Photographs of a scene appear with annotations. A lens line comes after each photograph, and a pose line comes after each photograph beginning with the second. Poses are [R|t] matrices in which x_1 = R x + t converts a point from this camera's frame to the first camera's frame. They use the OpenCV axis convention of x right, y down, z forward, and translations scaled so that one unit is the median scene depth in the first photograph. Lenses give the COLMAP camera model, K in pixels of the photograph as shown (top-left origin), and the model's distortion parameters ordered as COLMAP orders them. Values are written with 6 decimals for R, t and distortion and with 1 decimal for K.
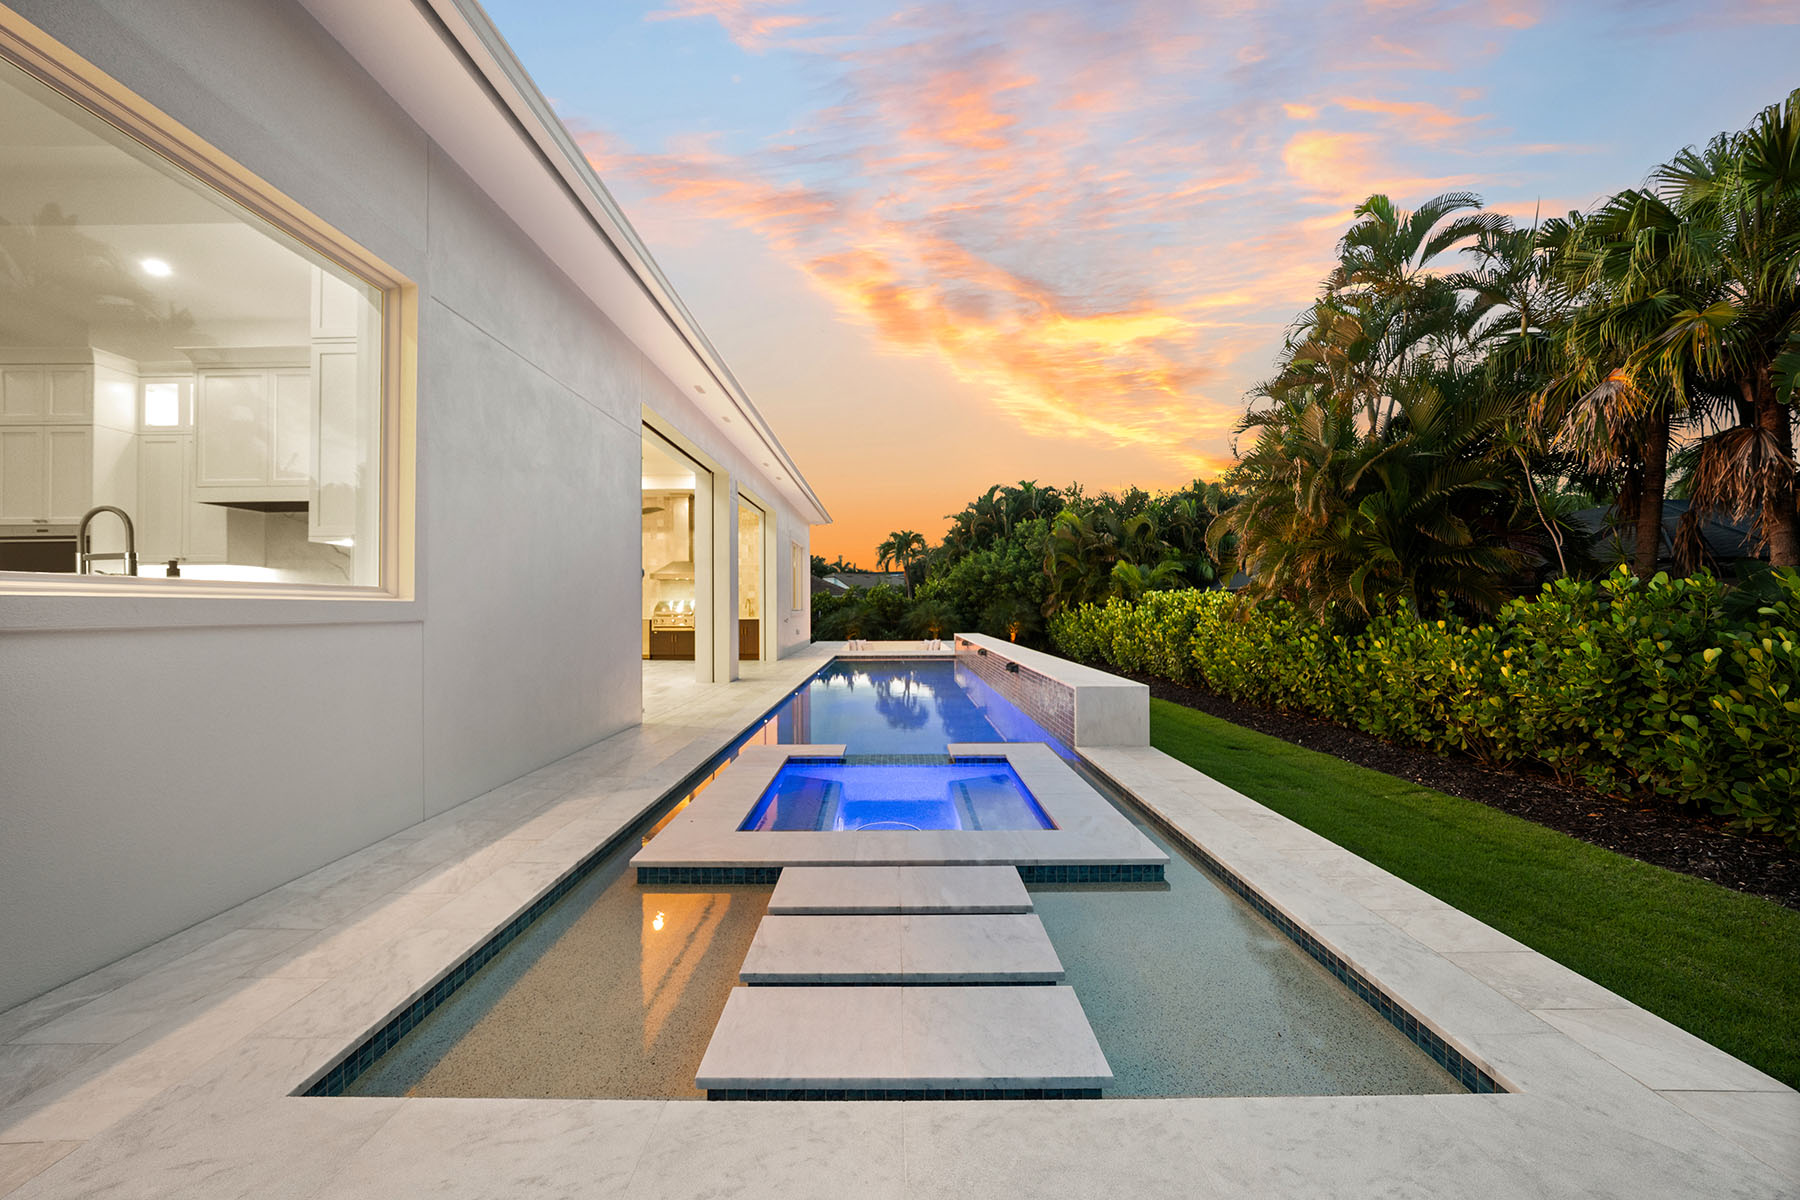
lens RADIAL K [[645.9, 0, 900.0], [0, 645.9, 600.0], [0, 0, 1]] dist [-0.020459, 0.004666]
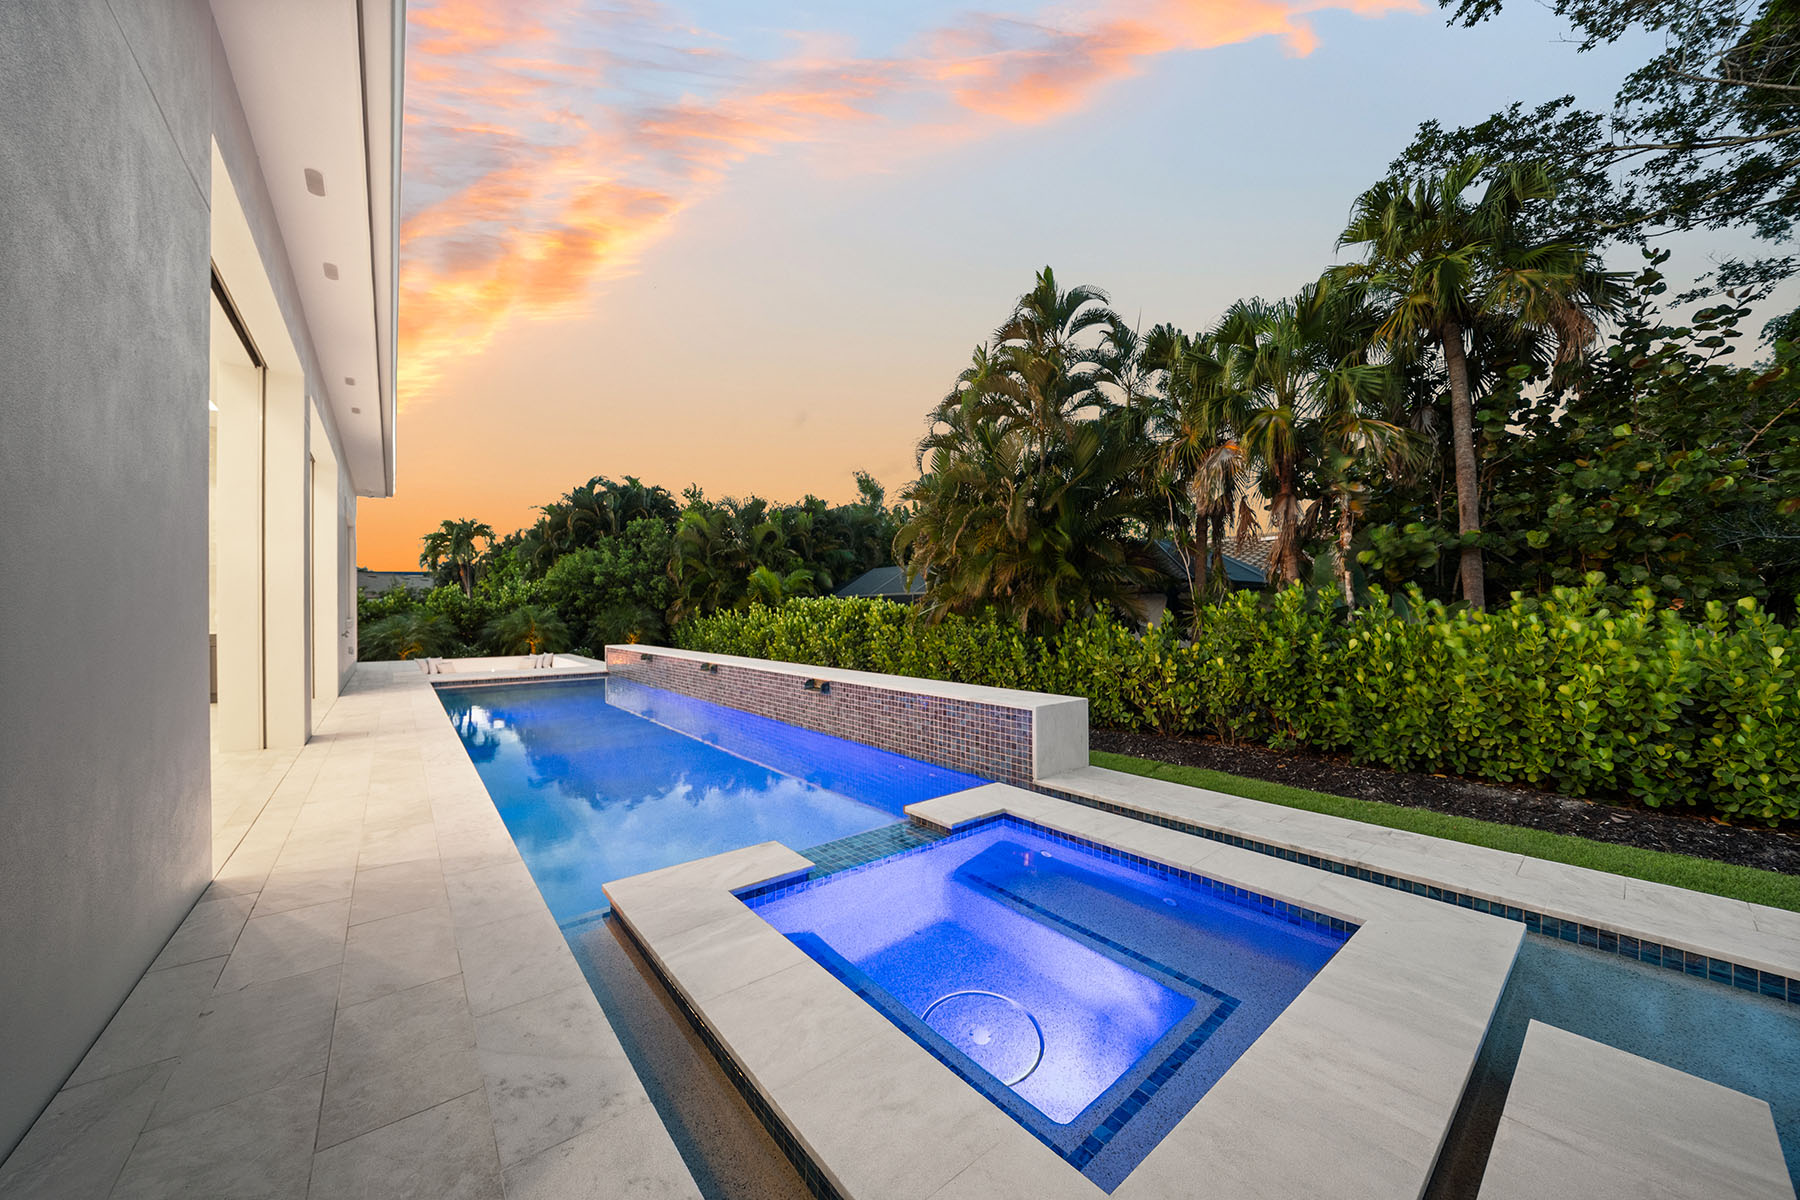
lens RADIAL K [[619.5, 0, 890.9], [0, 619.5, 608.3], [0, 0, 1]] dist [-0.016869, 0.000077]
pose [[0.787488, 0.003452, 0.616321, -0.188788], [-0.004456, 0.999990, 0.000093, 0.004968], [-0.616314, -0.002820, 0.787495, 0.259161]]
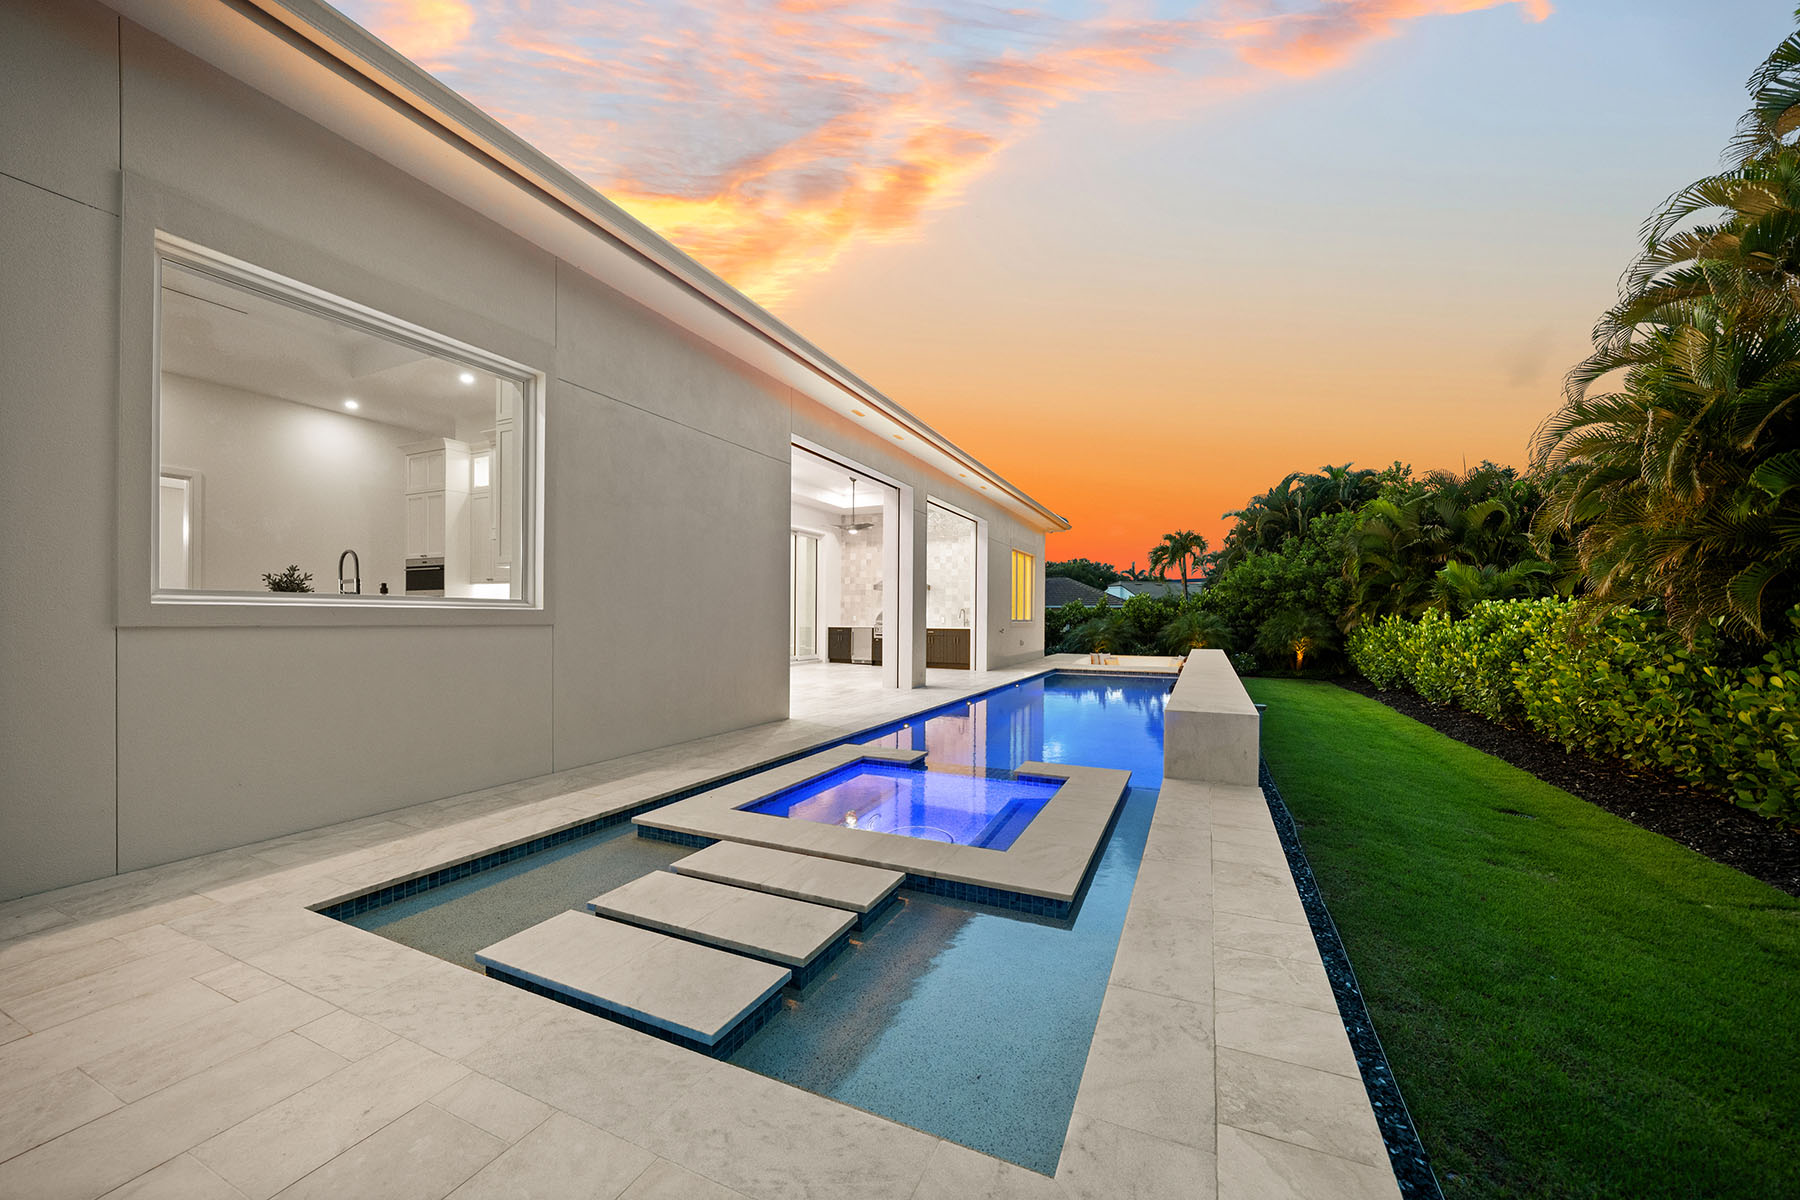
lens RADIAL K [[667.5, 0, 903.7], [0, 667.5, 620.3], [0, 0, 1]] dist [-0.013162, -0.000027]
pose [[0.909589, 0.011234, -0.415358, 0.171219], [-0.004667, 0.999848, 0.016821, -0.001036], [0.415483, -0.013362, 0.909503, 0.013266]]
